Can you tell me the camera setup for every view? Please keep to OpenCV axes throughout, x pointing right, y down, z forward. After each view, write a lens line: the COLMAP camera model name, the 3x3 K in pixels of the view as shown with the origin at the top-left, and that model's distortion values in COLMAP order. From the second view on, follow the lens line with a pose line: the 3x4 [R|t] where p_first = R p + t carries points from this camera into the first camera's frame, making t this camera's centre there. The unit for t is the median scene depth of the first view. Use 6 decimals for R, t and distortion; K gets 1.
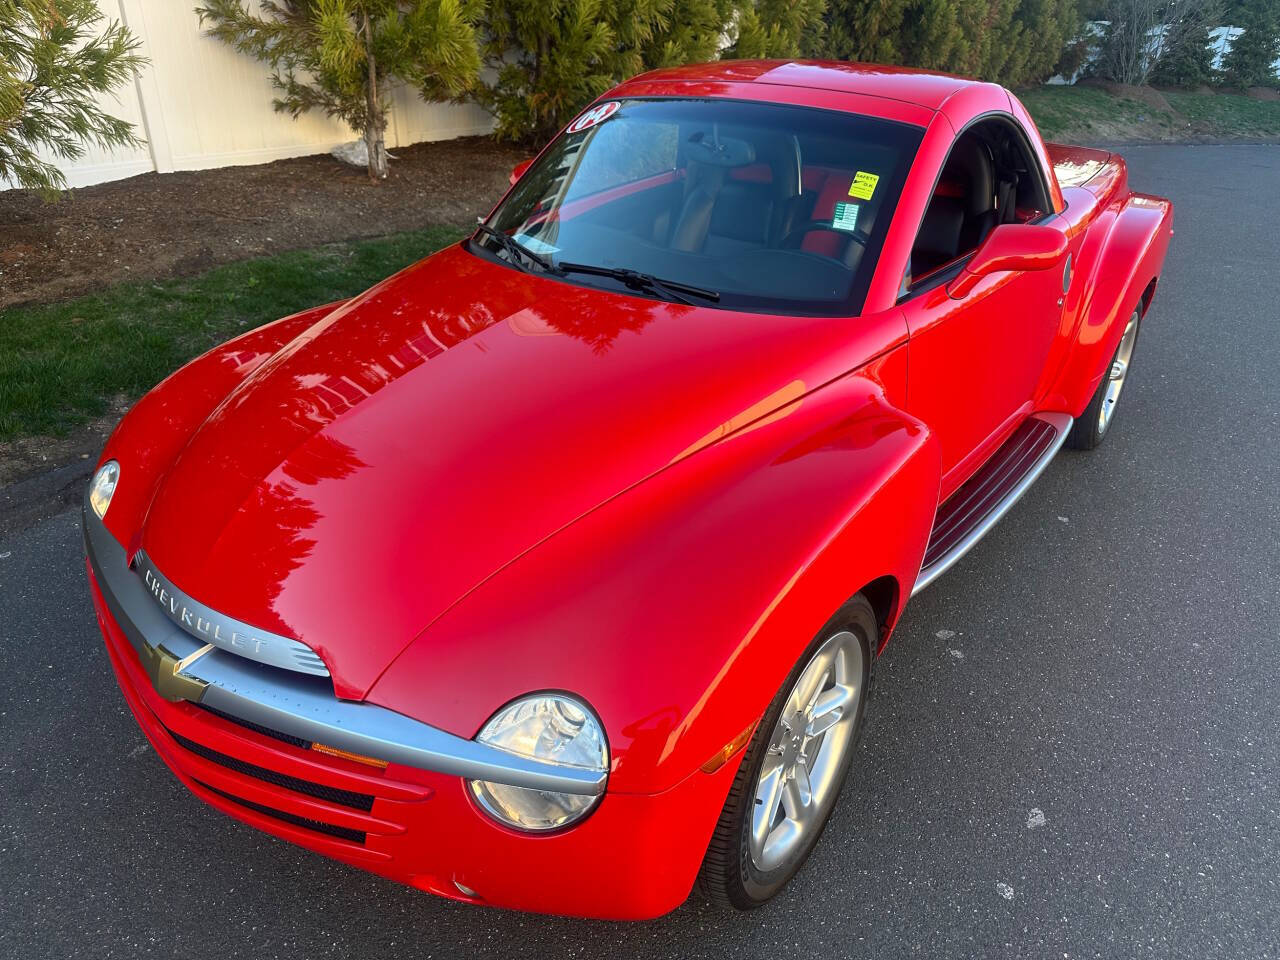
lens RADIAL K [[947.5, 0, 702.5], [0, 947.5, 476.5], [0, 0, 1]] dist [0.002754, -0.009931]
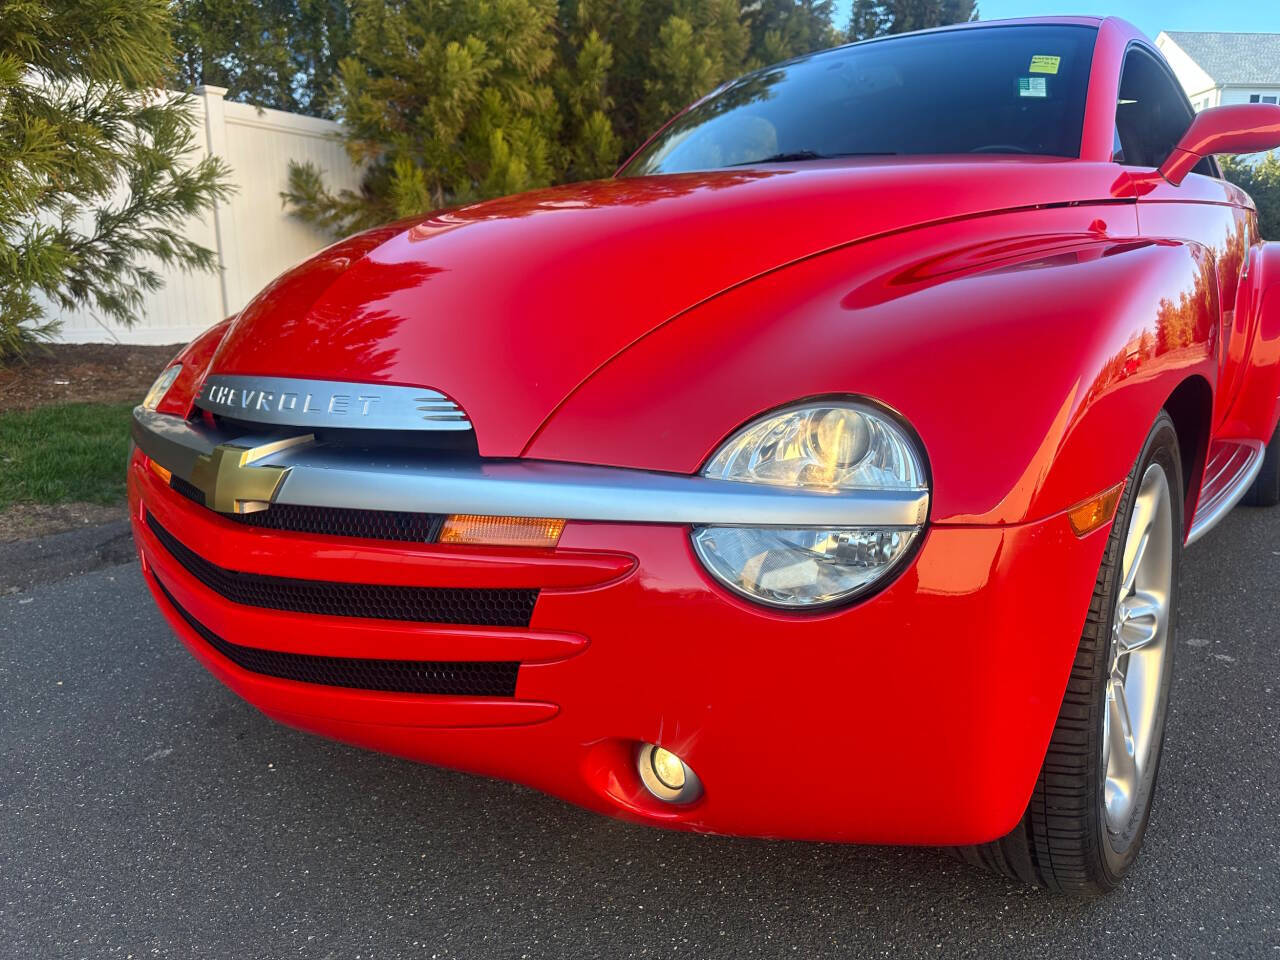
lens RADIAL K [[946.0, 0, 669.4], [0, 946.0, 480.0], [0, 0, 1]] dist [-0.002646, -0.006263]
pose [[0.997598, -0.045125, -0.052559, -0.097433], [0.028568, 0.959197, -0.281292, 0.195308], [0.063108, 0.279115, 0.958182, 0.167842]]
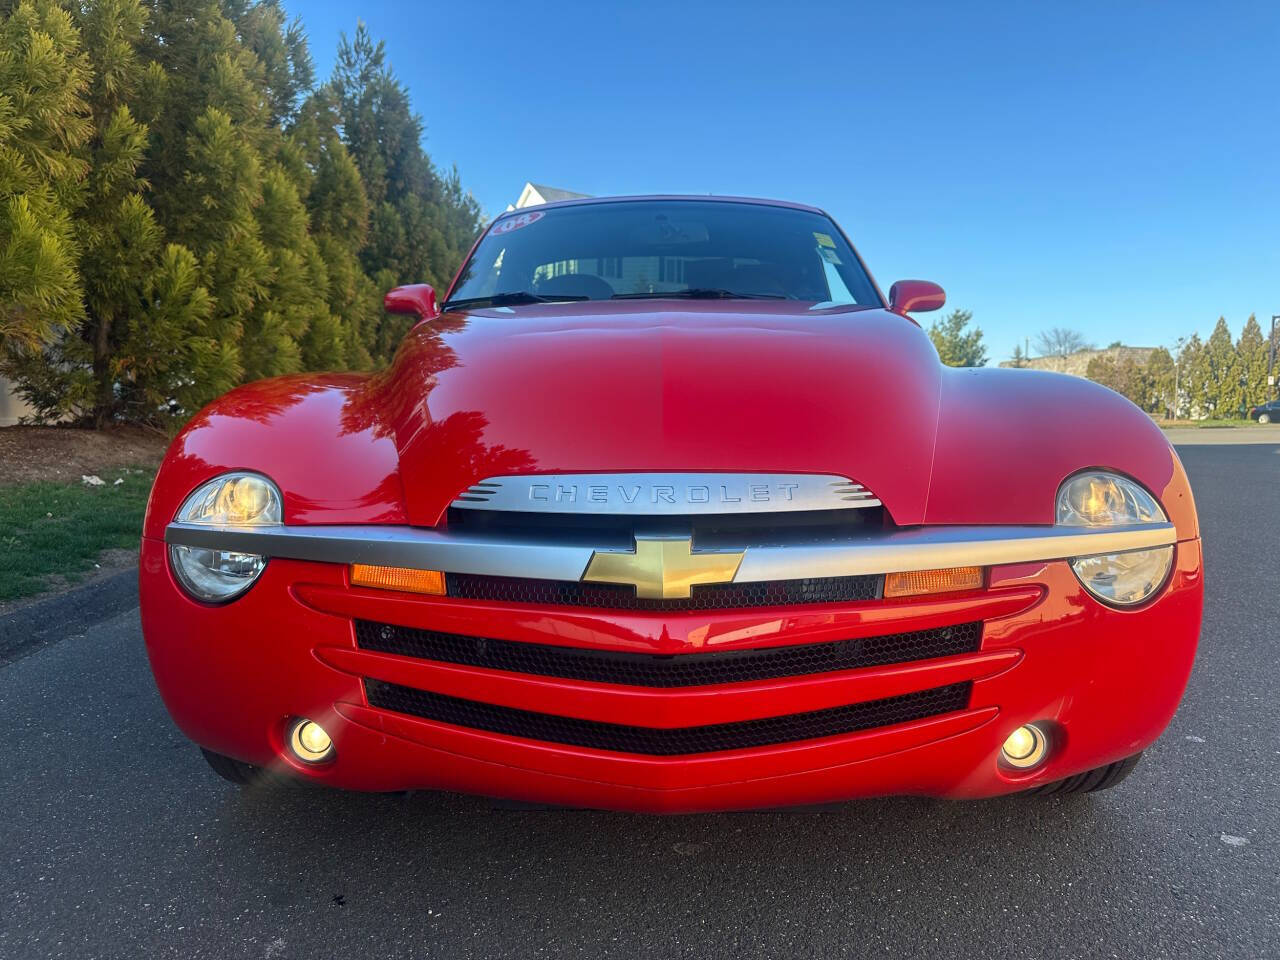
lens RADIAL K [[935.0, 0, 634.9], [0, 935.0, 480.5], [0, 0, 1]] dist [0.006923, -0.011619]
pose [[0.838640, -0.067674, 0.540466, -0.459083], [0.263905, 0.918492, -0.294493, 0.172142], [-0.476484, 0.389606, 0.788143, 0.195361]]
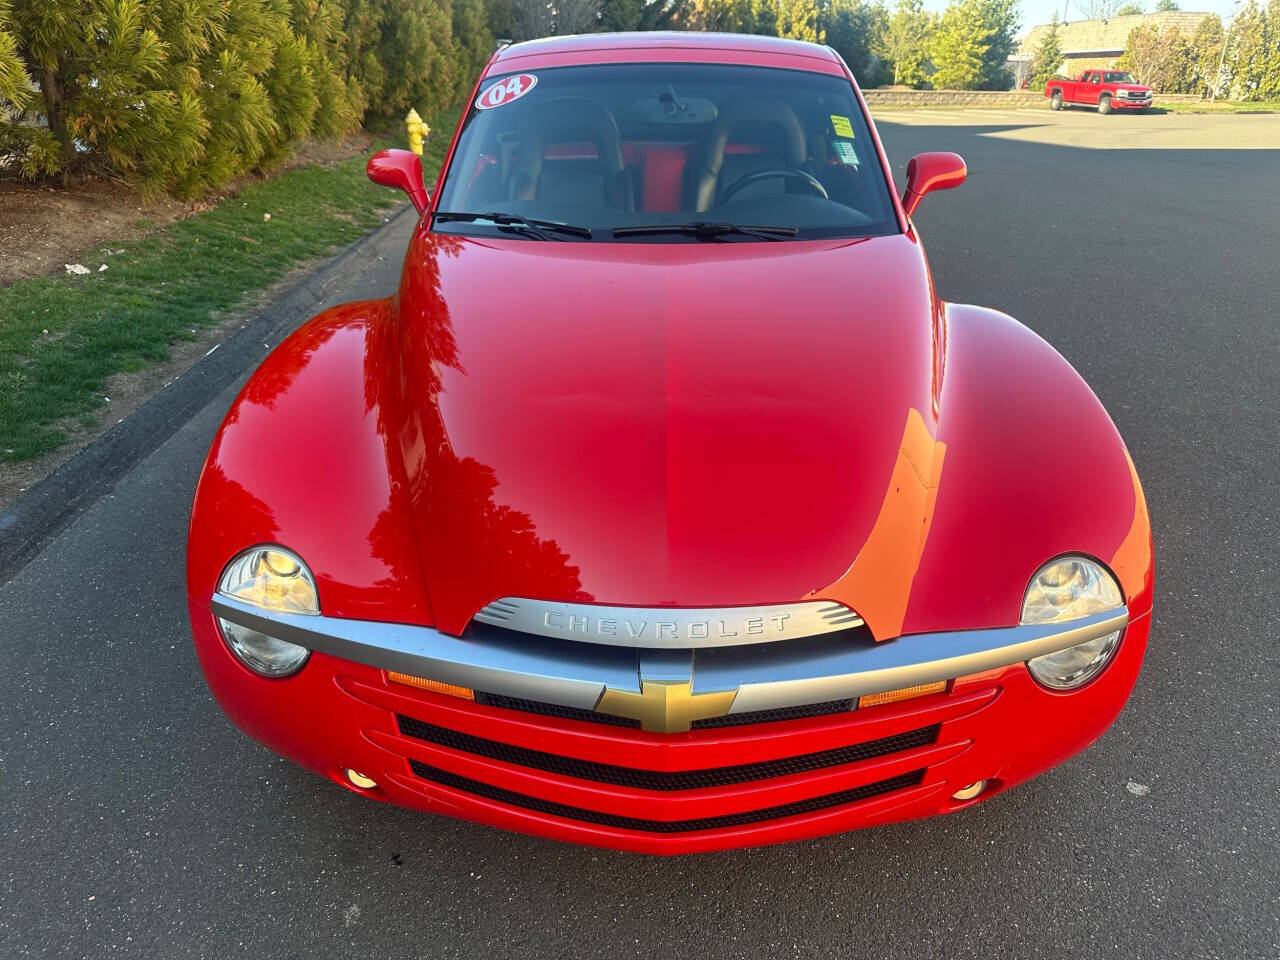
lens RADIAL K [[935.0, 0, 634.9], [0, 935.0, 480.5], [0, 0, 1]] dist [0.006923, -0.011619]
pose [[0.835728, -0.251956, 0.487931, -0.444969], [0.262117, 0.963805, 0.048732, -0.013719], [-0.482549, 0.087169, 0.871521, 0.128746]]
